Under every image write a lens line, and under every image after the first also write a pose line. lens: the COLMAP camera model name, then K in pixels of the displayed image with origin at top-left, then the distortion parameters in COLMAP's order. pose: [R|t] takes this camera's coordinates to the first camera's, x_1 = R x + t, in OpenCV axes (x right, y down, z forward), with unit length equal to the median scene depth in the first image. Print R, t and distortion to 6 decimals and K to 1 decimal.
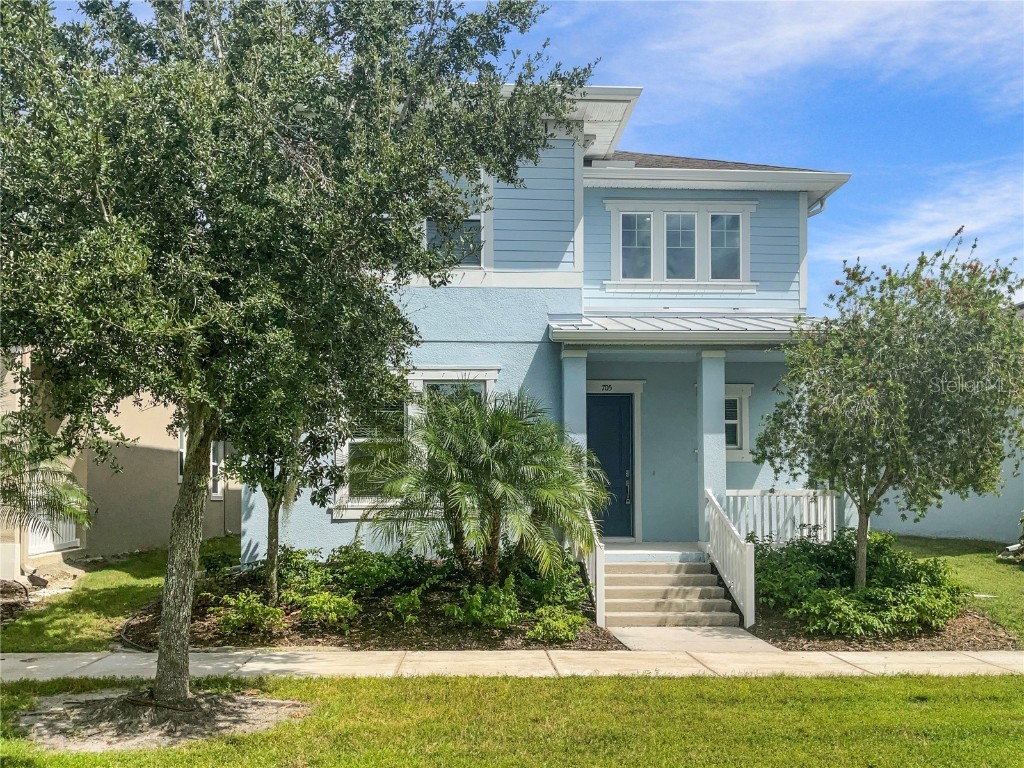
lens RADIAL K [[858.6, 0, 515.3], [0, 858.6, 495.2], [0, 0, 1]] dist [0.085222, -0.219763]
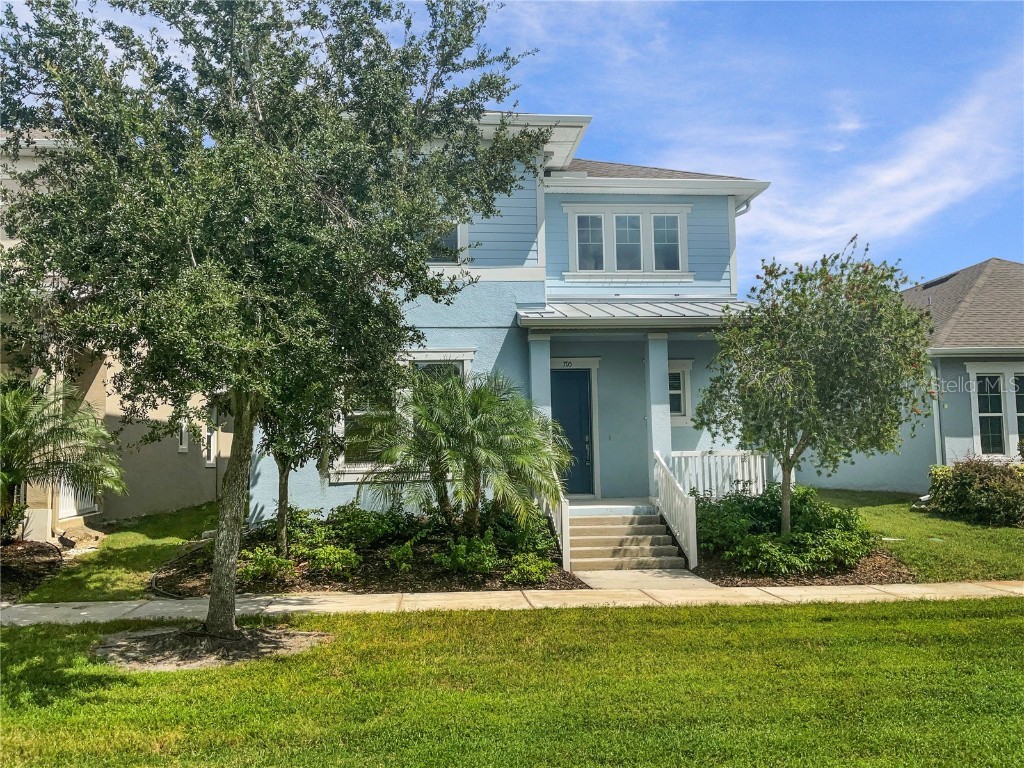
lens RADIAL K [[808.6, 0, 509.4], [0, 808.6, 409.5], [0, 0, 1]] dist [0.086041, -0.188434]
pose [[0.999308, -0.013508, 0.034644, -0.014077], [0.015528, 0.998154, -0.058714, -0.002397], [-0.033787, 0.059211, 0.997674, -0.109675]]
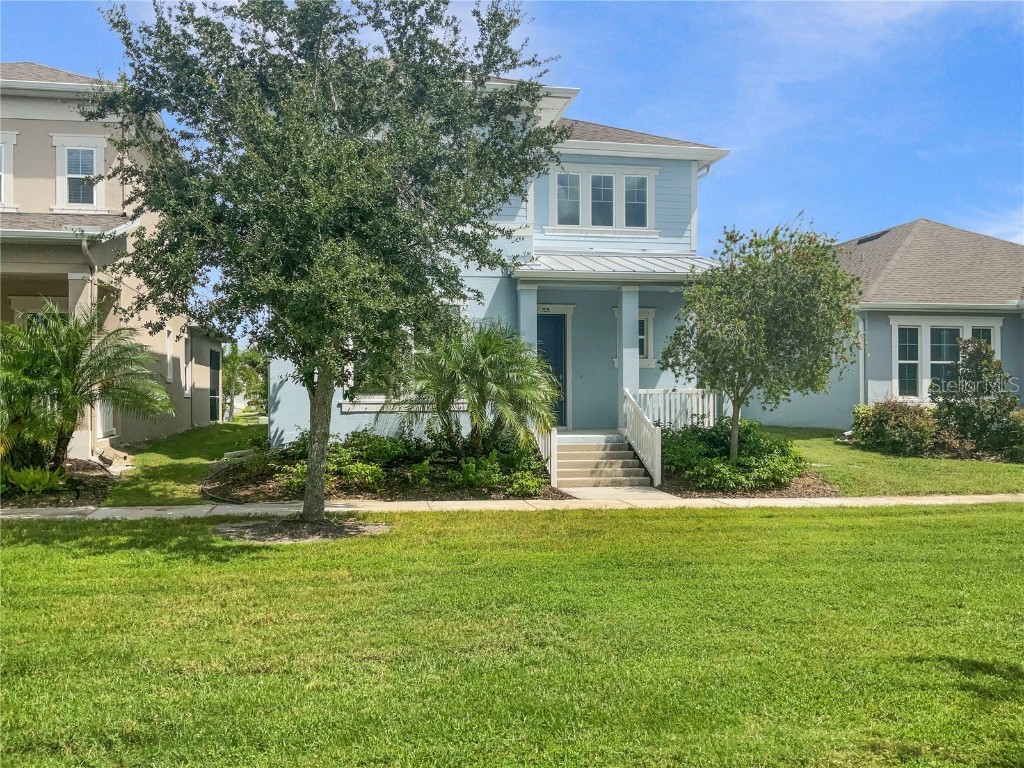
lens RADIAL K [[808.6, 0, 509.4], [0, 808.6, 409.5], [0, 0, 1]] dist [0.086041, -0.188434]
pose [[0.994250, -0.000698, 0.107086, -0.115868], [-0.001334, 0.999820, 0.018900, 0.002452], [-0.107080, -0.018934, 0.994070, -0.300424]]
